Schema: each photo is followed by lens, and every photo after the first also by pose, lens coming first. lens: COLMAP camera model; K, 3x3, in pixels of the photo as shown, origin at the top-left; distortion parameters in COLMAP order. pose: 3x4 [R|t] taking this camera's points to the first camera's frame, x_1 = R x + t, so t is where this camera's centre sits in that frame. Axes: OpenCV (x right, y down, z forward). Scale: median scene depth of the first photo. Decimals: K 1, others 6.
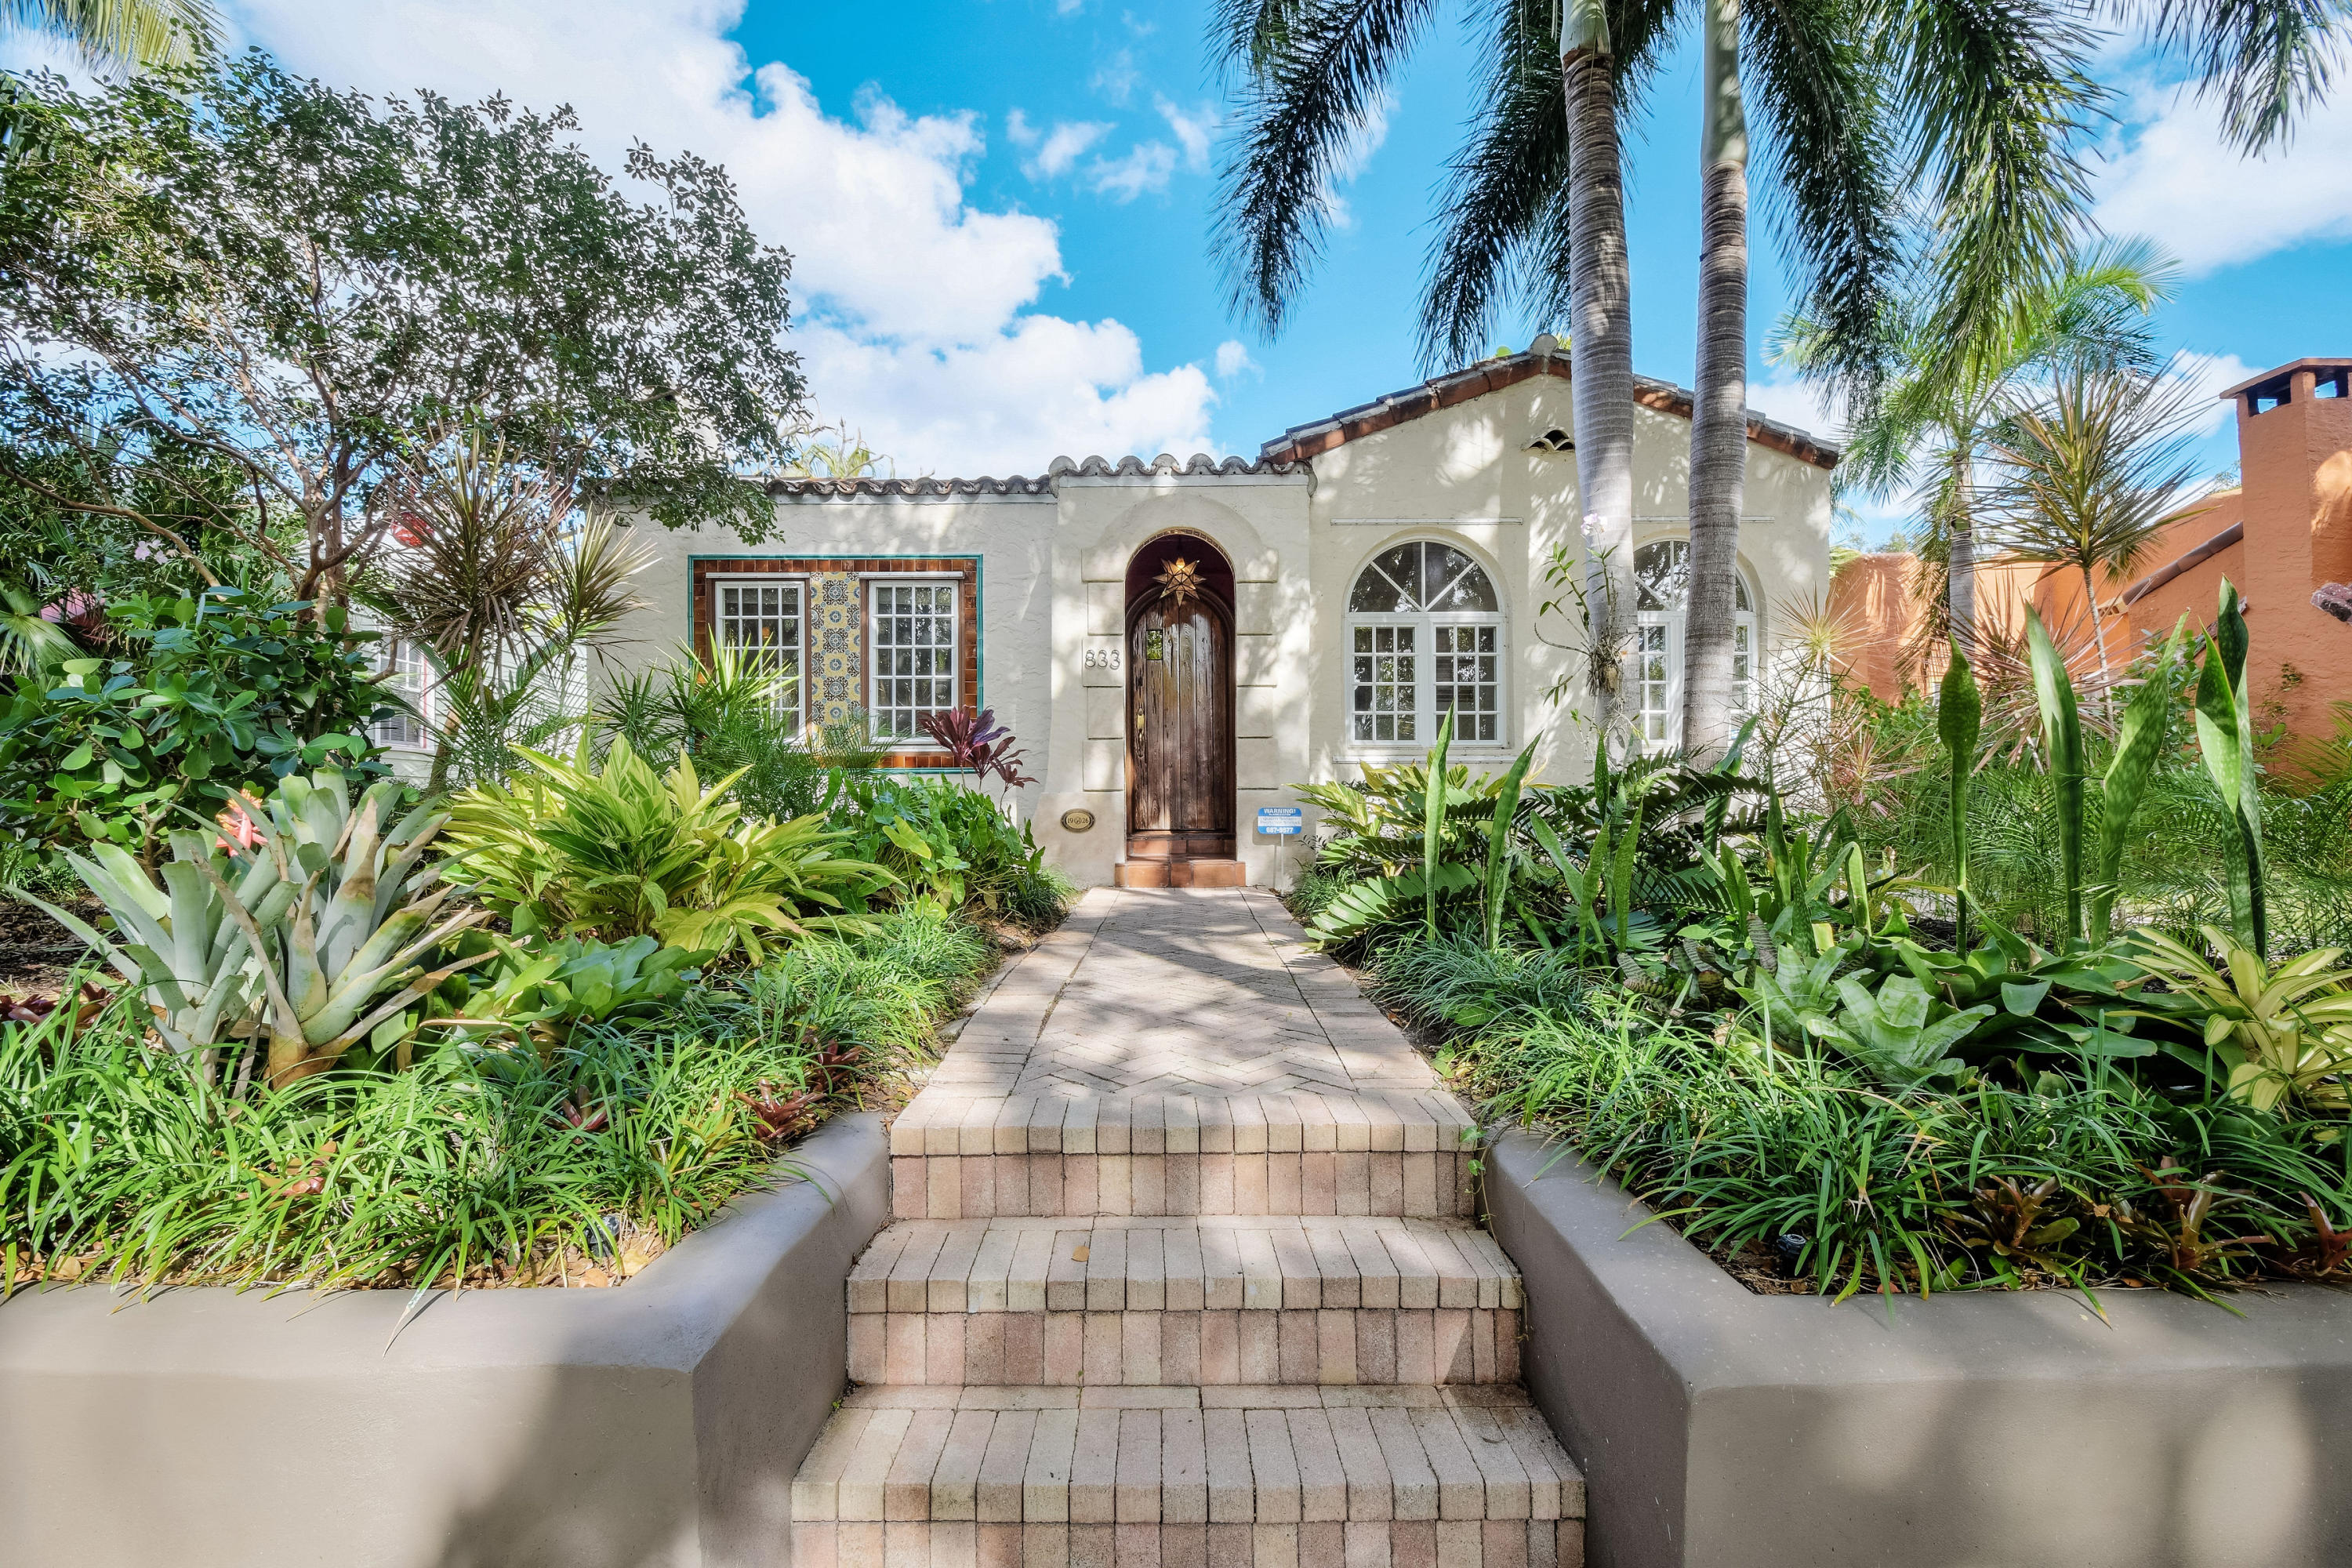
lens RADIAL K [[1044.5, 0, 1163.4], [0, 1044.5, 783.1], [0, 0, 1]] dist [0.007705, -0.003948]
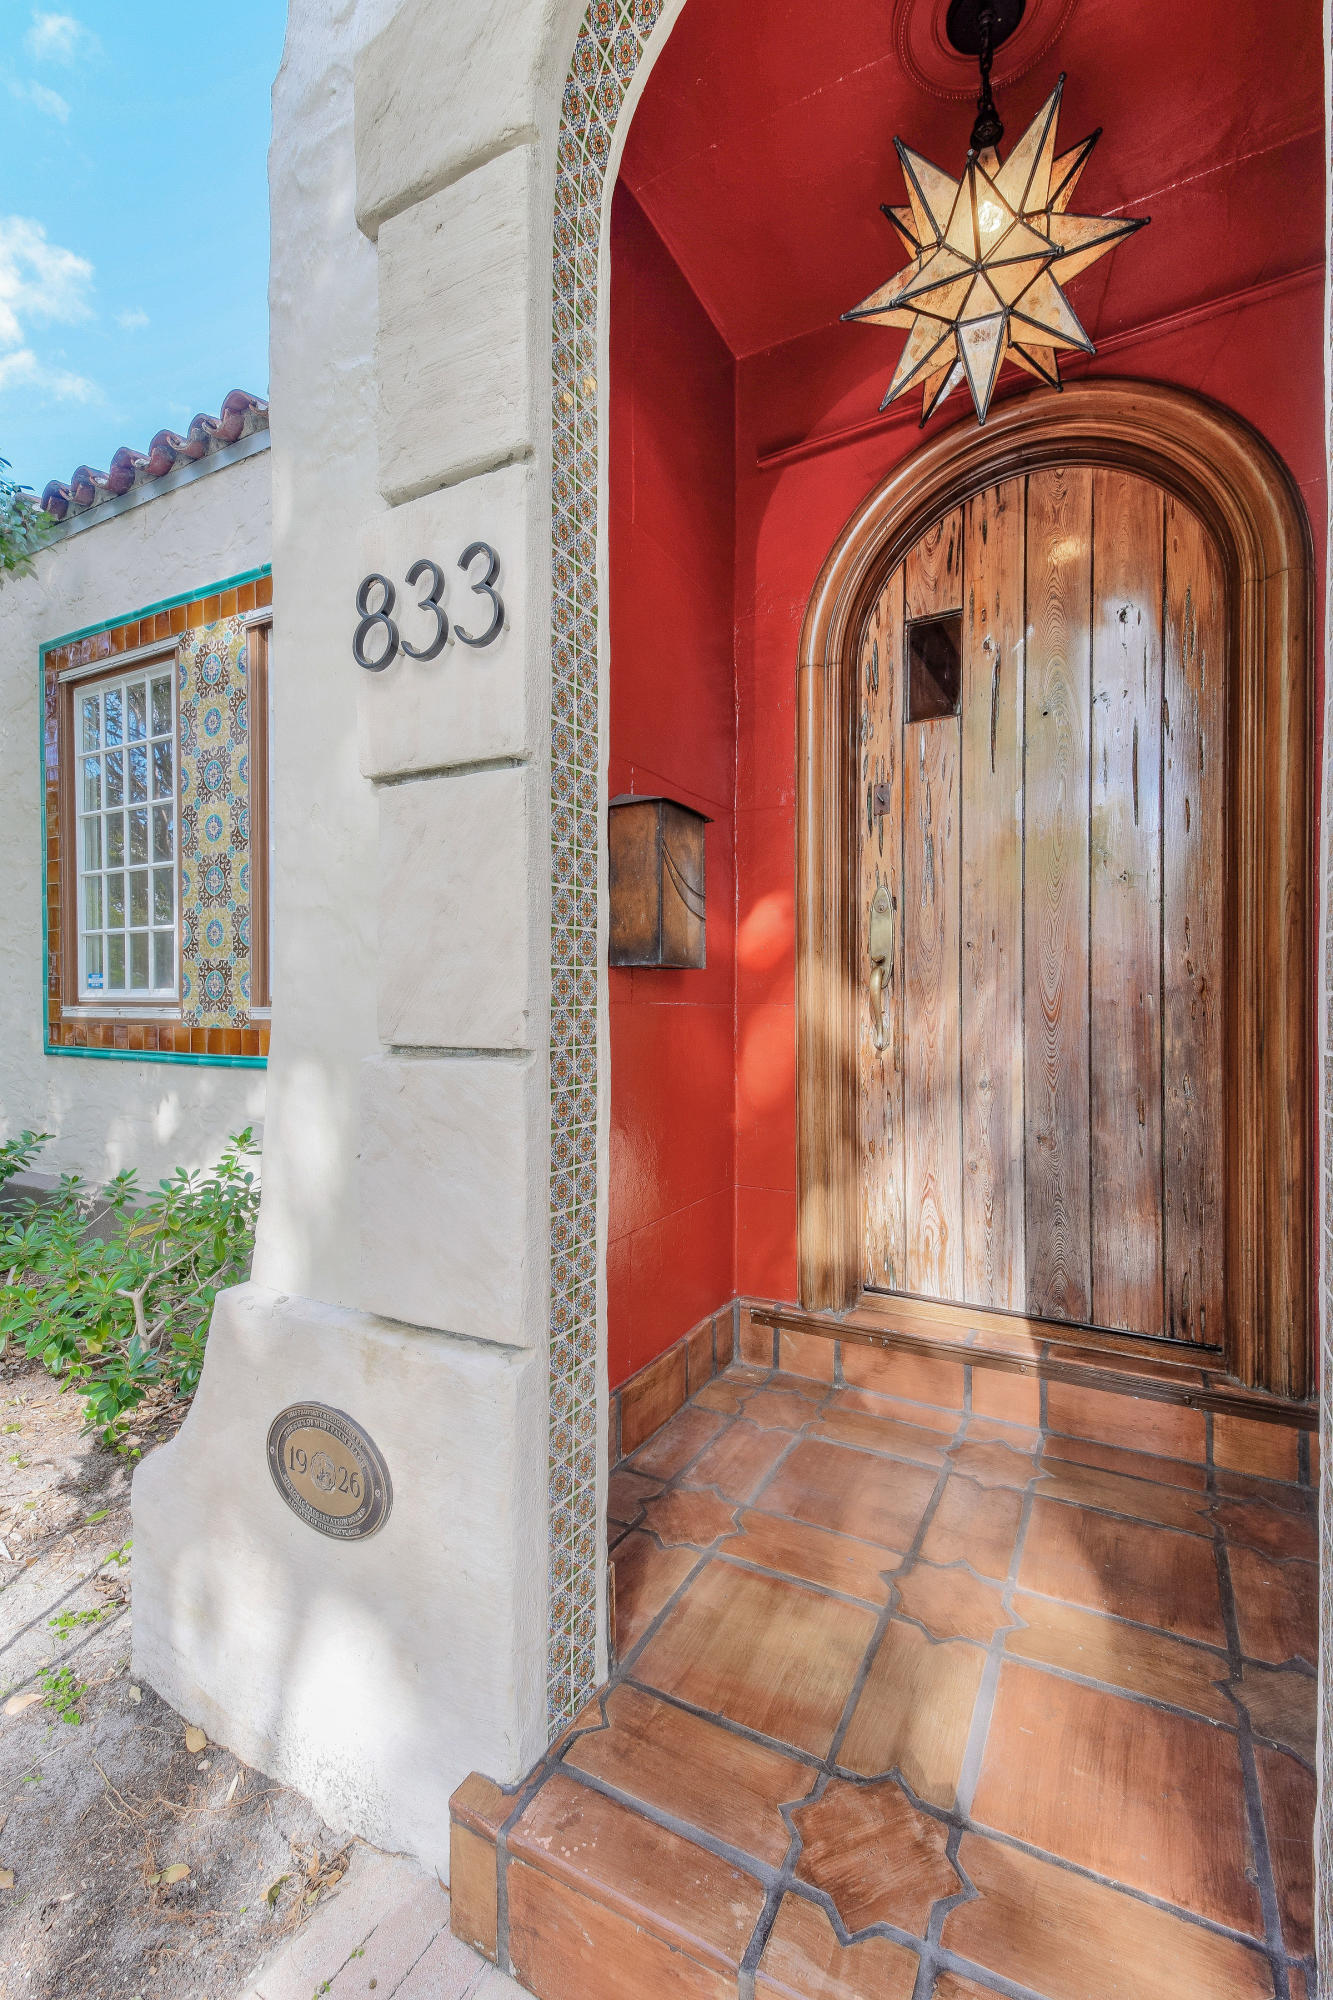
lens RADIAL K [[888.1, 0, 655.0], [0, 888.1, 1001.6], [0, 0, 1]] dist [0.007705, -0.003948]
pose [[0.876632, 0.010585, -0.481044, 0.048897], [-0.000298, 0.999770, 0.021458, -0.051727], [0.481160, -0.018667, 0.876434, 0.848874]]
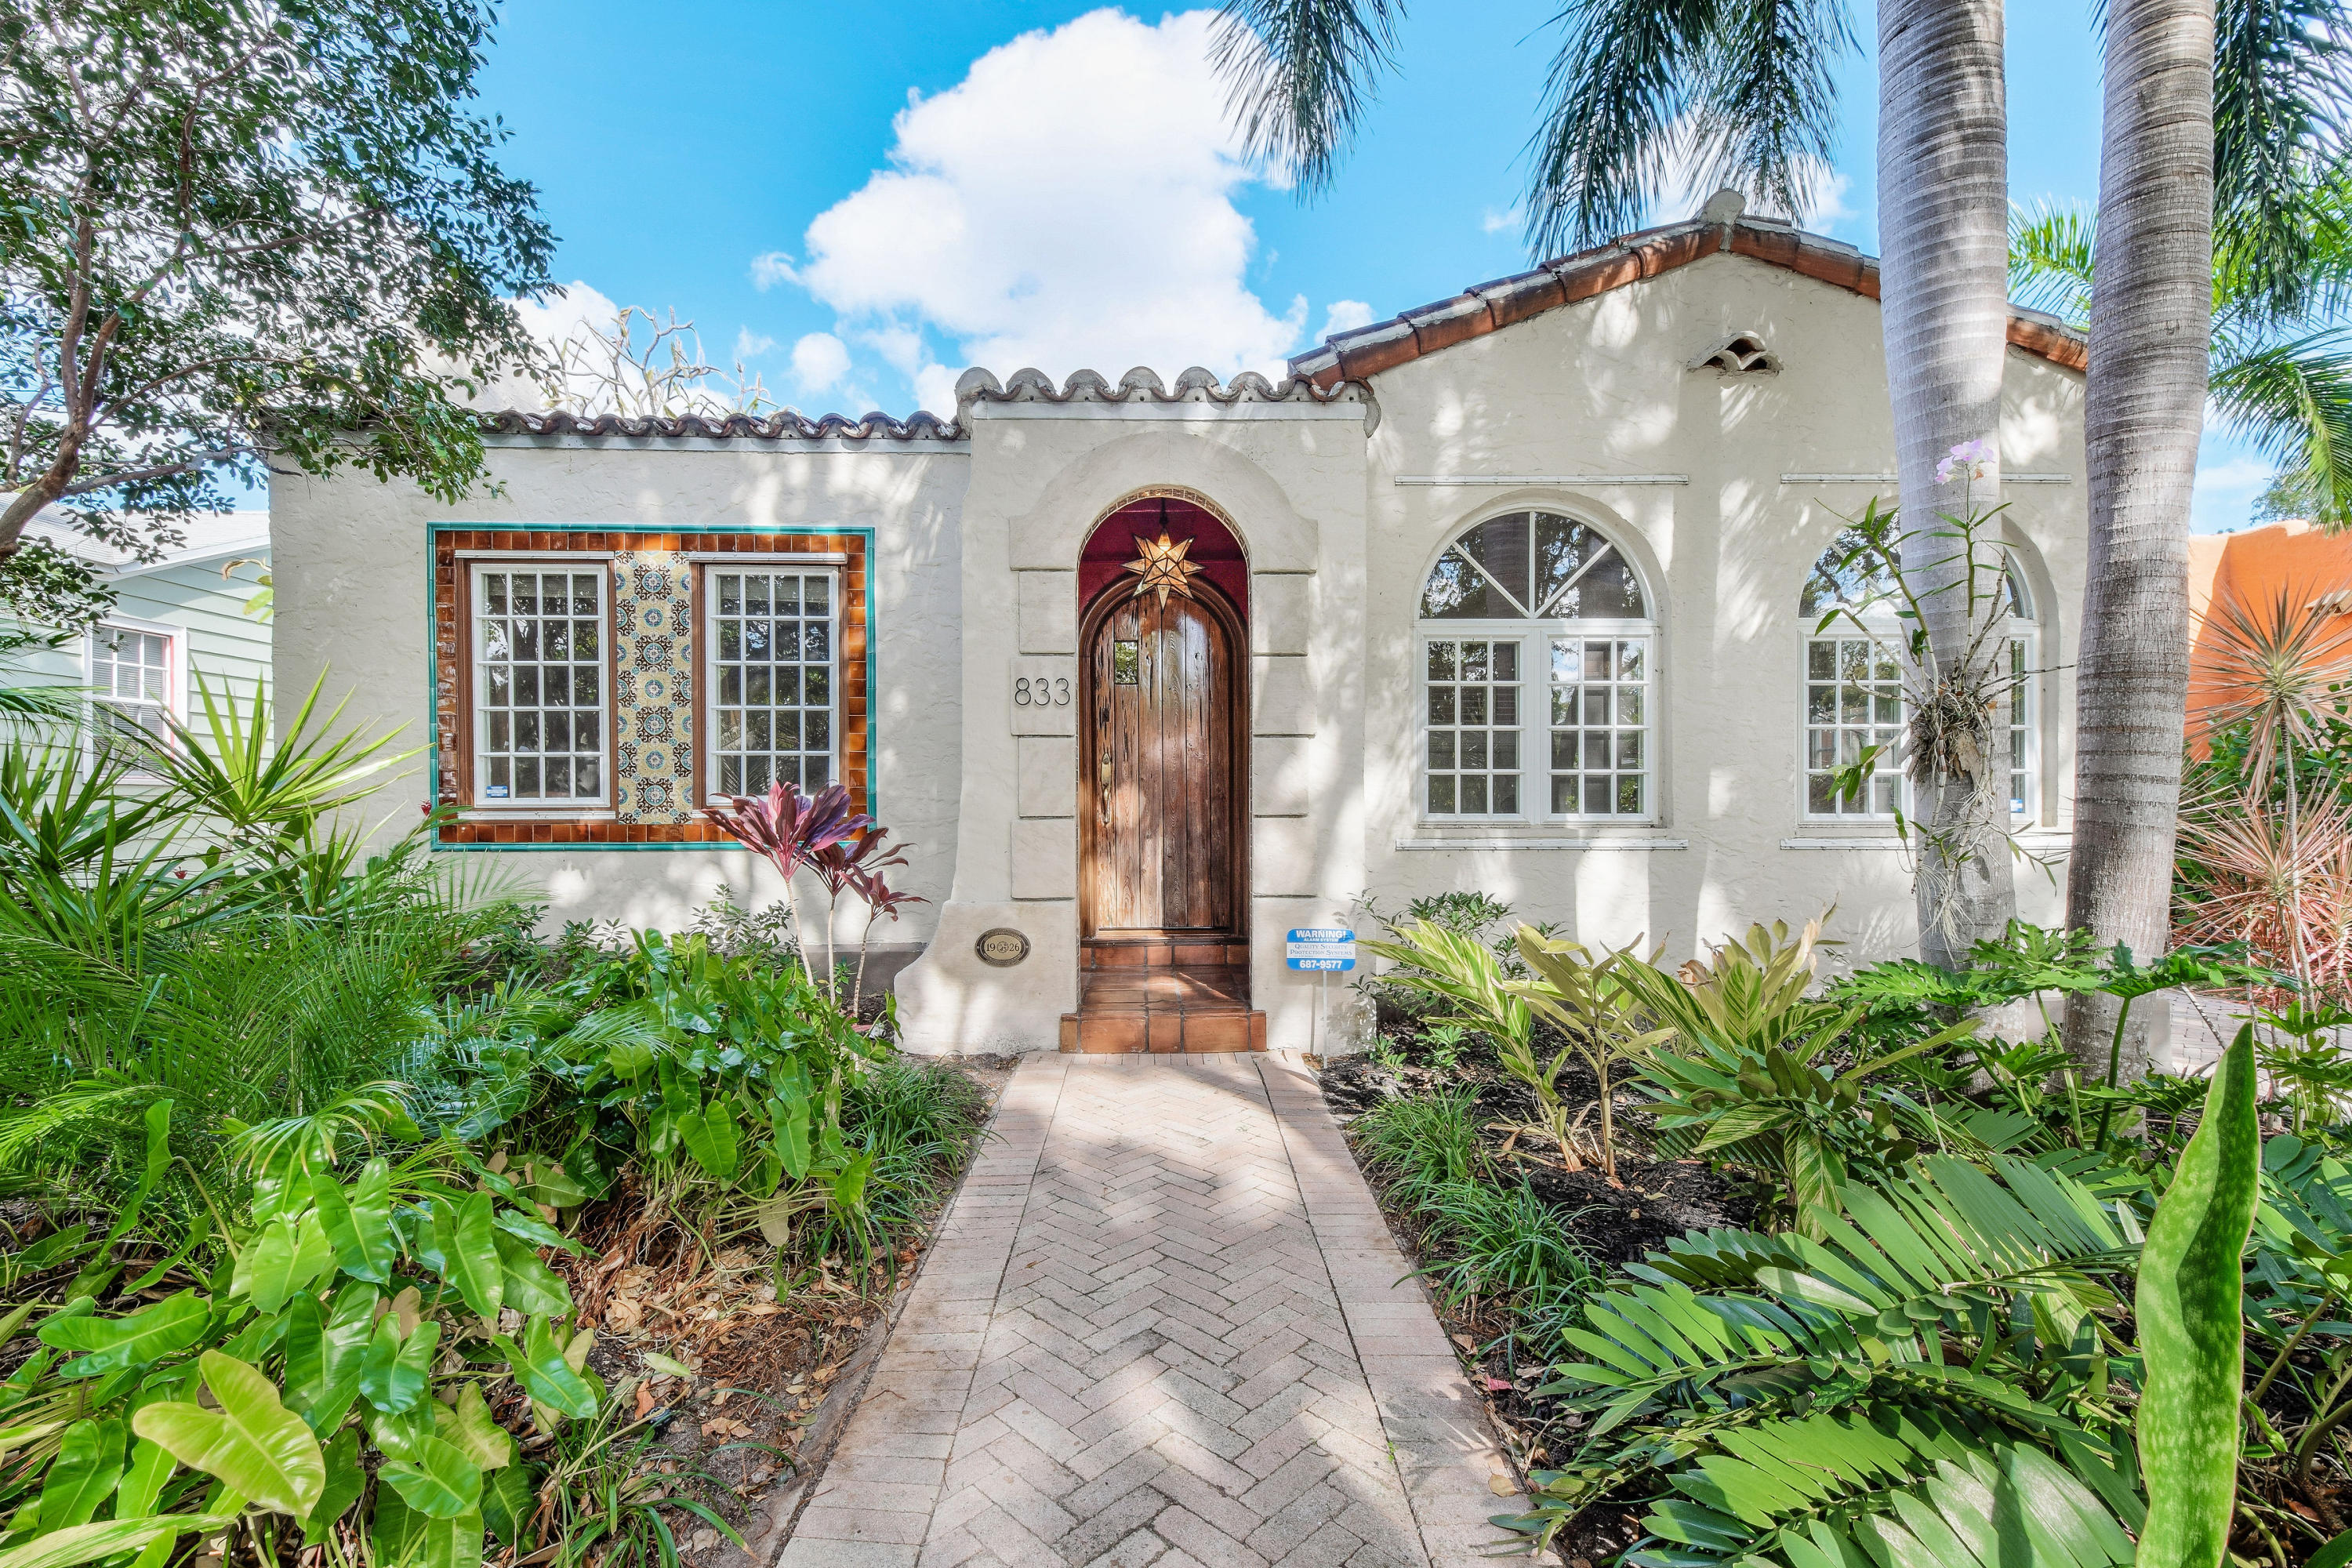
lens RADIAL K [[1044.5, 0, 1185.1], [0, 1044.5, 794.8], [0, 0, 1]] dist [0.007705, -0.003948]
pose [[0.999228, 0.001357, 0.039268, 0.003726], [-0.001997, 0.999866, 0.016260, -0.063835], [-0.039241, -0.016326, 0.999096, 0.348908]]
